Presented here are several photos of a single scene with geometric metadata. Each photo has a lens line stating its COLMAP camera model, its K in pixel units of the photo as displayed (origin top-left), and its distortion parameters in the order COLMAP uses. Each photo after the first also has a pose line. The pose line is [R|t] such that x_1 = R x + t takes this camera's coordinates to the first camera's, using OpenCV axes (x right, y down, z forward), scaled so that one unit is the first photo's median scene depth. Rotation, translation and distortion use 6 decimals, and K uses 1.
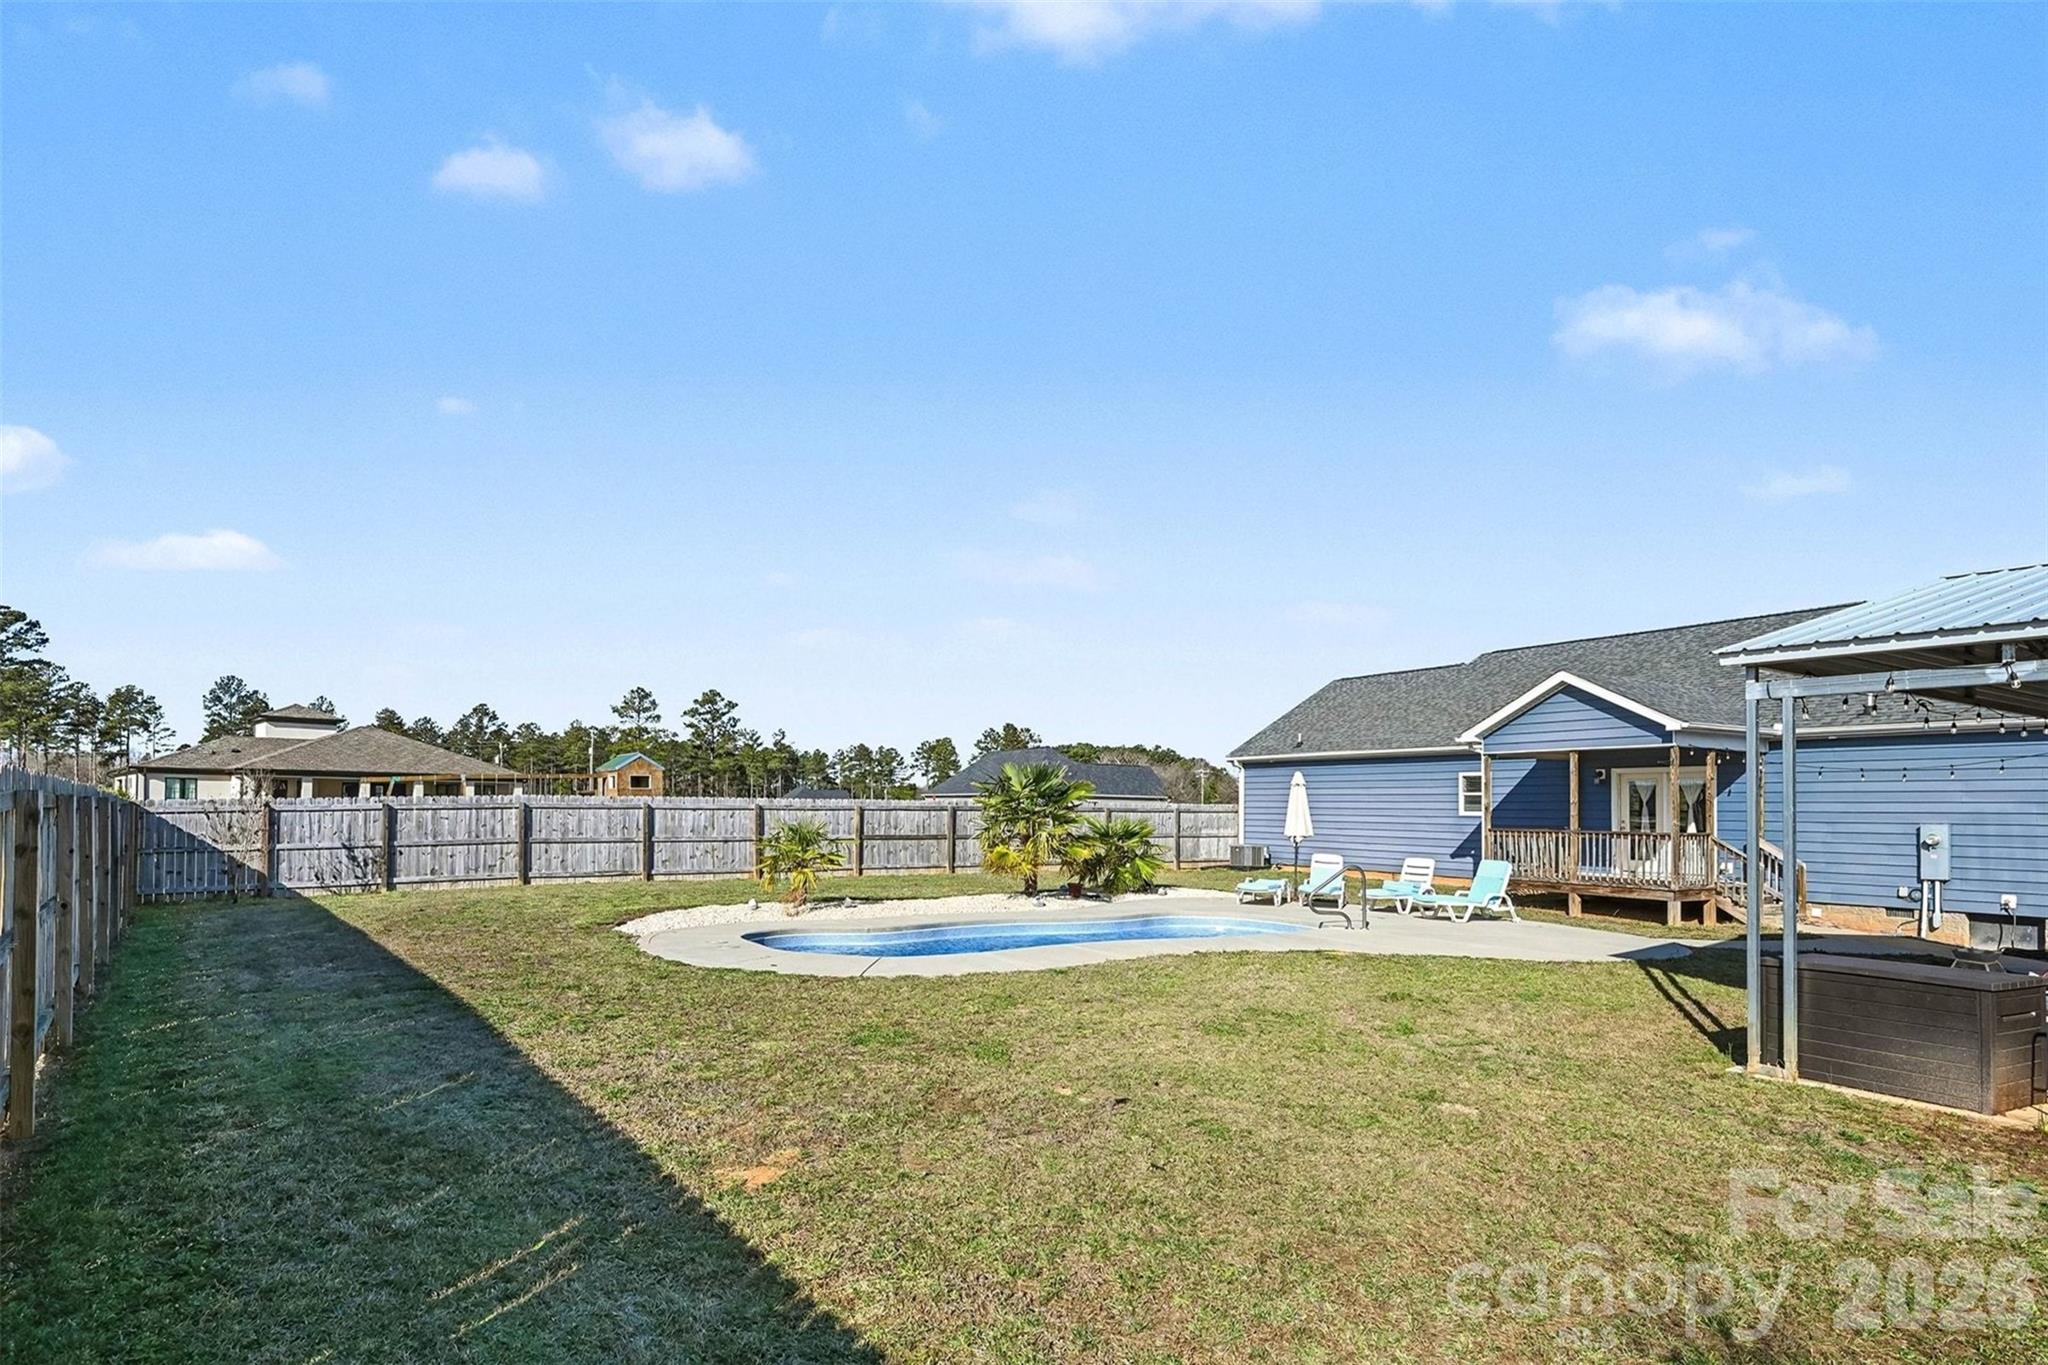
lens RADIAL K [[1093.2, 0, 997.8], [0, 1093.2, 789.3], [0, 0, 1]] dist [0.001928, 0.000252]
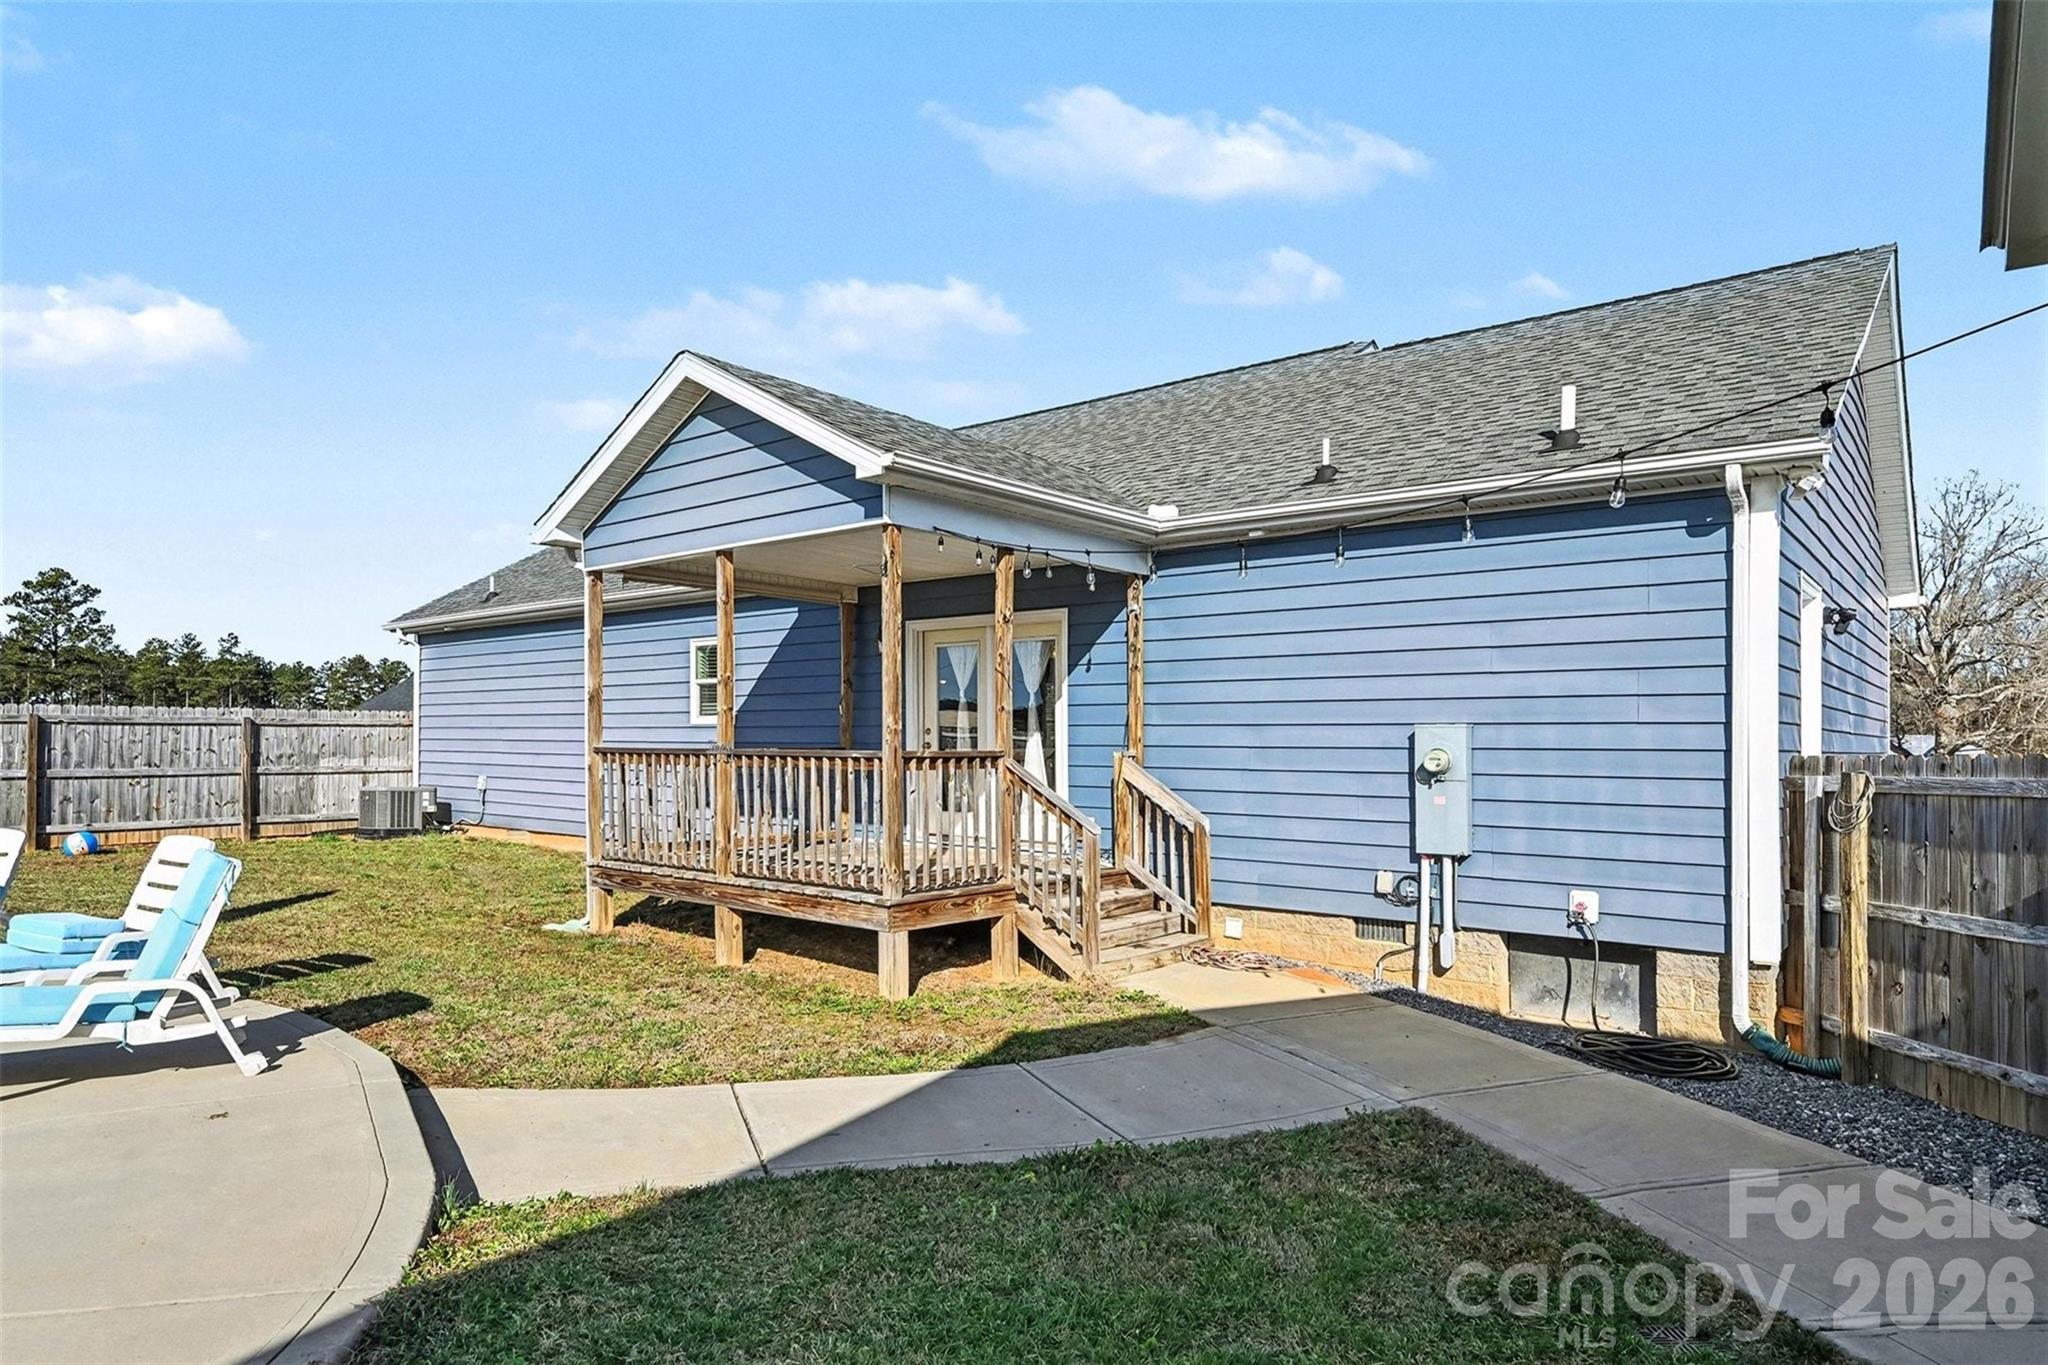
lens RADIAL K [[1202.4, 0, 1024.0], [0, 1202.4, 682.5], [0, 0, 1]] dist [0.005701, 0.001348]
pose [[0.939528, 0.007436, 0.342392, 0.499343], [0.001502, 0.999665, -0.025832, 0.025189], [-0.342470, 0.024784, 0.939202, 0.565910]]
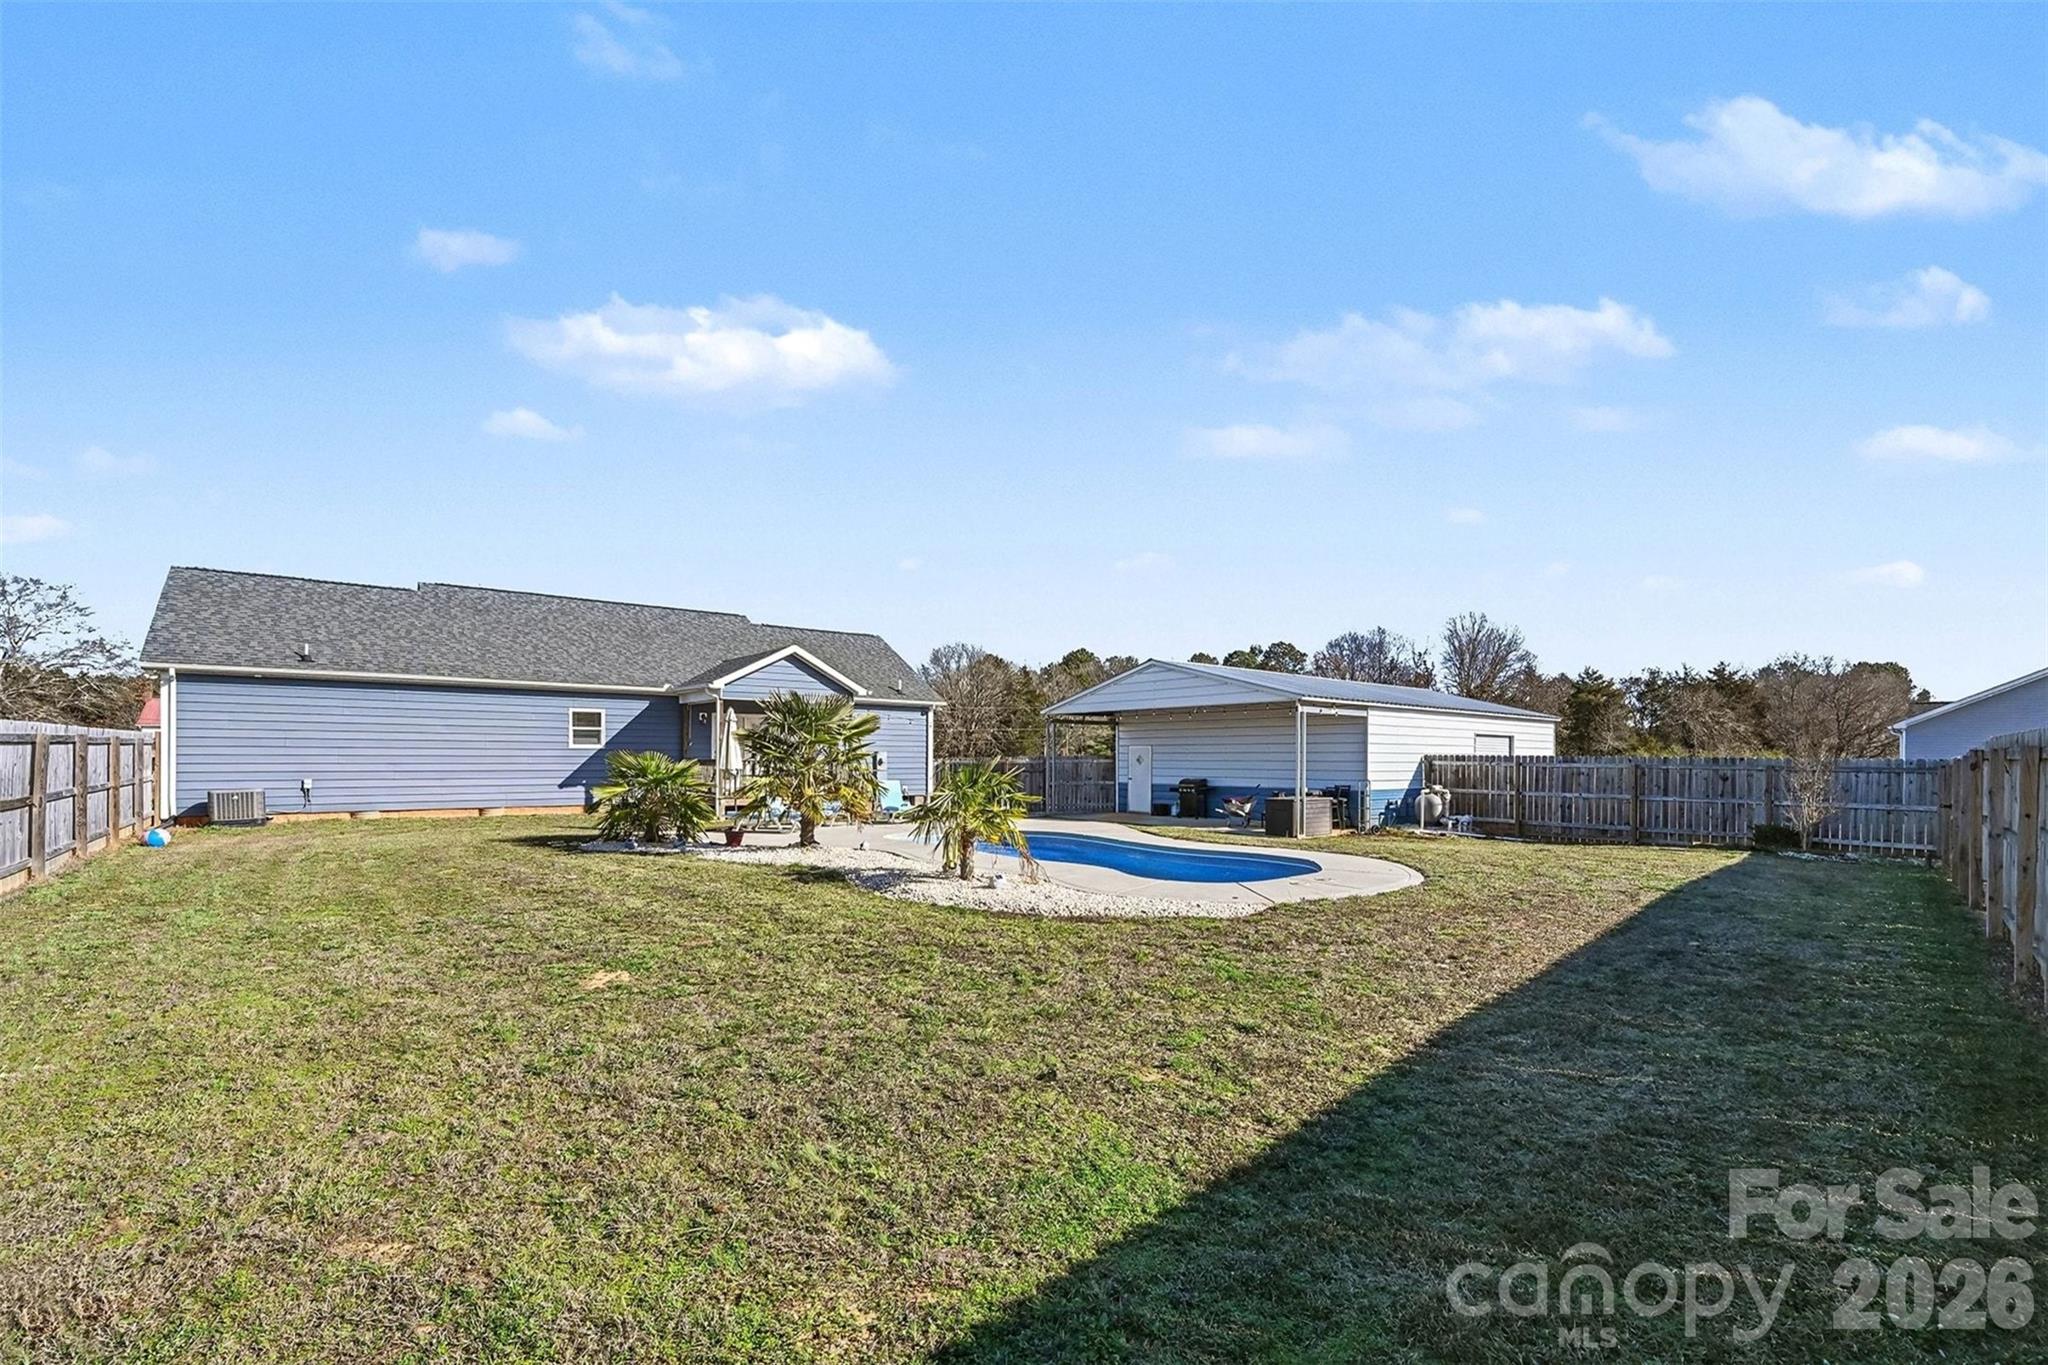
lens RADIAL K [[865.0, 0, 1027.6], [0, 865.0, 752.7], [0, 0, 1]] dist [-0.000163, -0.000033]
pose [[-0.141410, -0.008817, 0.989912, -0.654184], [-0.022861, 0.999723, 0.005639, 0.017965], [-0.989687, -0.021833, -0.141573, 0.889698]]
